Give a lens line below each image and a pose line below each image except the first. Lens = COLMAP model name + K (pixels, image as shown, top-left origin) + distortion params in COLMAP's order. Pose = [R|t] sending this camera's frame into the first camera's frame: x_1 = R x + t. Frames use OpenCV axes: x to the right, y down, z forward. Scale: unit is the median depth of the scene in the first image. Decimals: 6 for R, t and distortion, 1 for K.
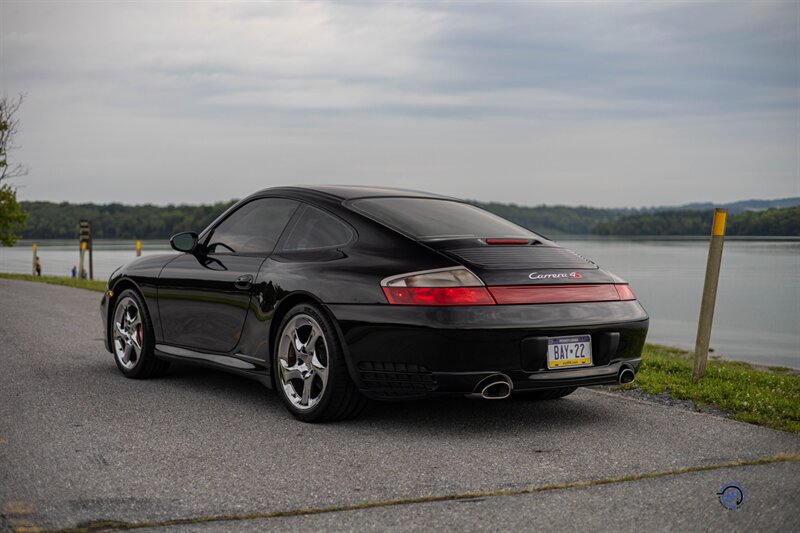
lens RADIAL K [[1142.2, 0, 398.2], [0, 1142.2, 264.9], [0, 0, 1]] dist [0.014929, 0.000000]
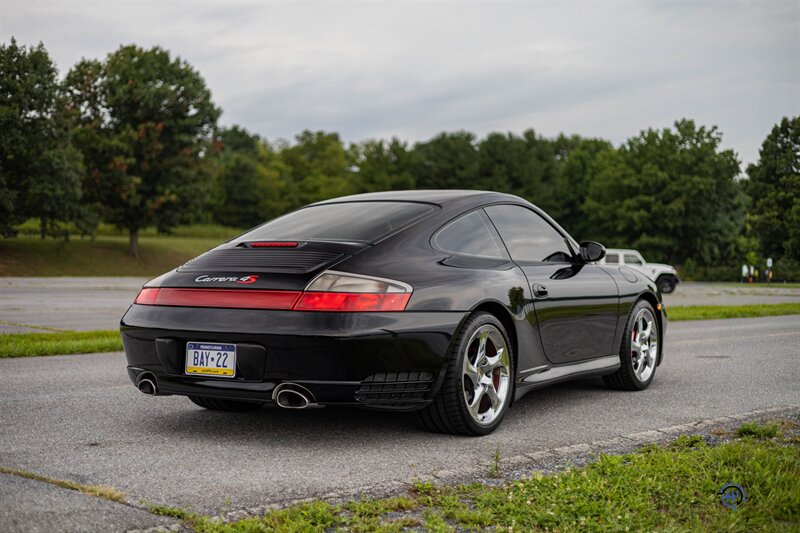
lens RADIAL K [[1142.2, 0, 399.4], [0, 1142.2, 267.3], [0, 0, 1]] dist [0.014929, 0.000000]
pose [[0.340977, -0.001202, -0.940071, 1.045308], [-0.020763, 0.999746, -0.008809, 0.004758], [0.939842, 0.022523, 0.340865, 0.789180]]
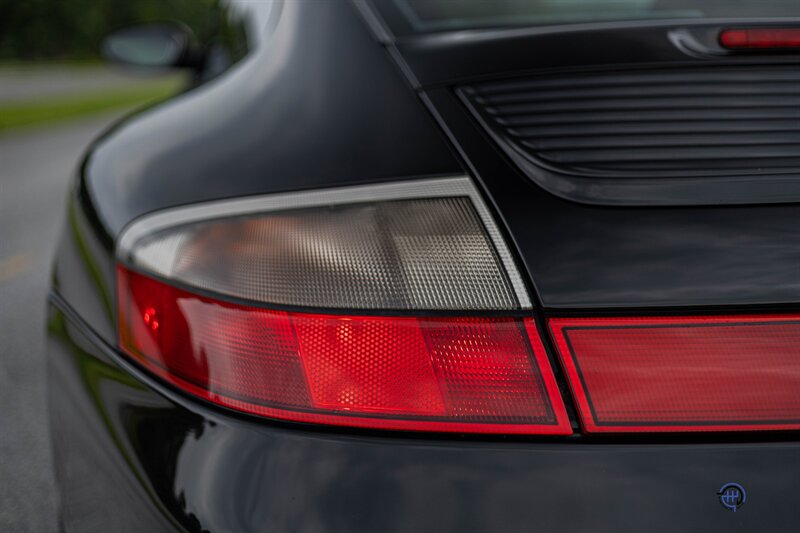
lens RADIAL K [[1142.2, 0, 401.7], [0, 1142.2, 265.6], [0, 0, 1]] dist [0.014929, 0.000000]
pose [[0.887317, 0.082060, -0.453800, 0.125840], [-0.000008, 0.984044, 0.177927, -0.017376], [0.461160, -0.157874, 0.873159, 0.782840]]
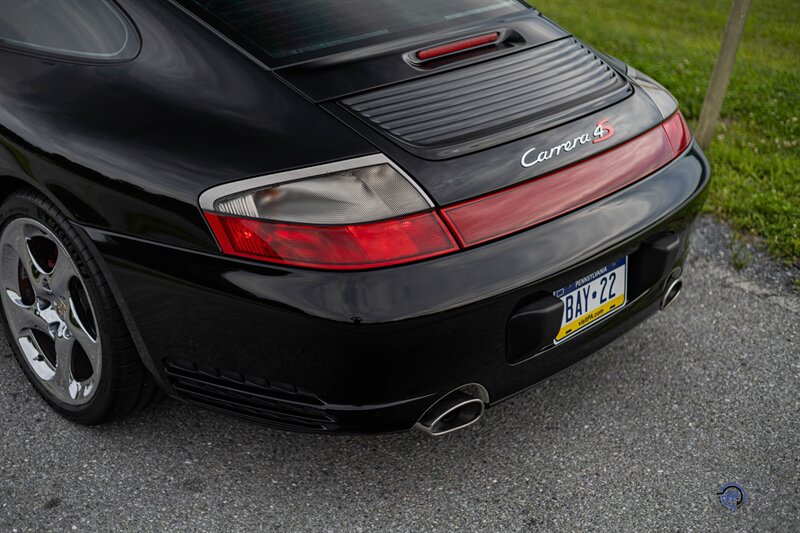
lens RADIAL K [[1142.2, 0, 399.4], [0, 1142.2, 265.6], [0, 0, 1]] dist [0.014929, 0.000000]
pose [[0.987886, -0.060666, 0.142828, -0.003316], [-0.002523, 0.914014, 0.405675, -0.133422], [-0.155158, -0.401121, 0.902789, 0.543789]]
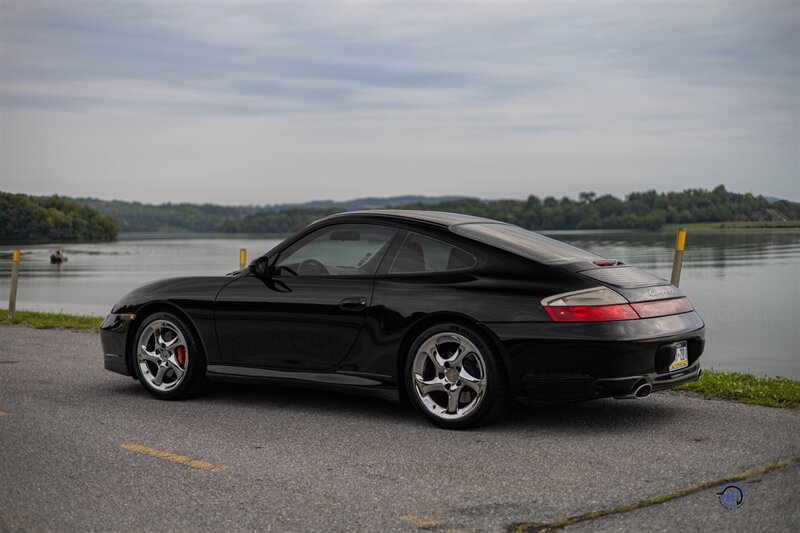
lens RADIAL K [[1142.2, 0, 404.2], [0, 1142.2, 261.4], [0, 0, 1]] dist [0.014929, 0.000000]
pose [[0.942875, -0.018353, 0.332640, -0.492417], [0.018515, 0.999825, 0.002683, -0.029439], [-0.332631, 0.003629, 0.943050, -0.027817]]
